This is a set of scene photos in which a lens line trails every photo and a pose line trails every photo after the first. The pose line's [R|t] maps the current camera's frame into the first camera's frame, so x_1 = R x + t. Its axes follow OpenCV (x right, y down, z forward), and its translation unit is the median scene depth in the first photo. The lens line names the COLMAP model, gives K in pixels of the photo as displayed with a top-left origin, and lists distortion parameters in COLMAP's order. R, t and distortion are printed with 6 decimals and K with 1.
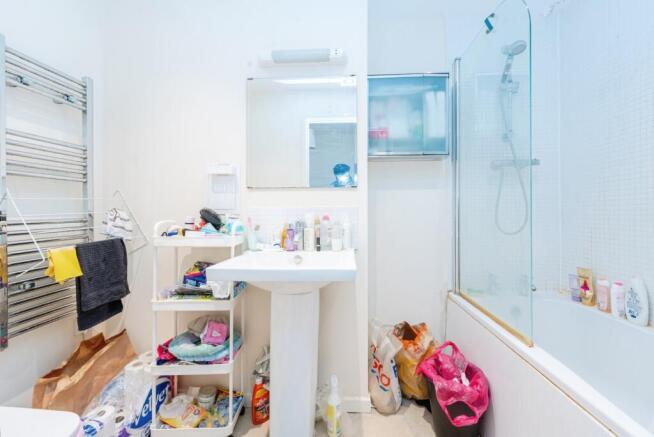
lens RADIAL K [[296.9, 0, 328.6], [0, 296.9, 222.2], [0, 0, 1]] dist [-0.001380, -0.000155]
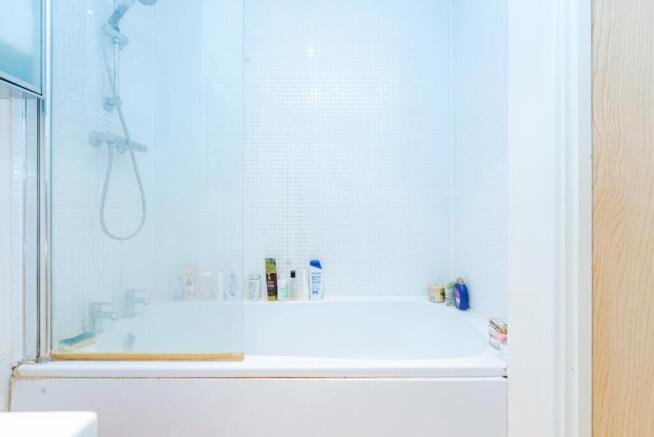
lens RADIAL K [[261.2, 0, 326.8], [0, 261.2, 214.8], [0, 0, 1]] dist [-0.000316, -0.000114]
pose [[-0.087435, 0.007044, 0.996145, -0.087288], [0.027283, 0.999617, -0.004674, -0.002448], [-0.995797, 0.026770, -0.087593, 0.593963]]
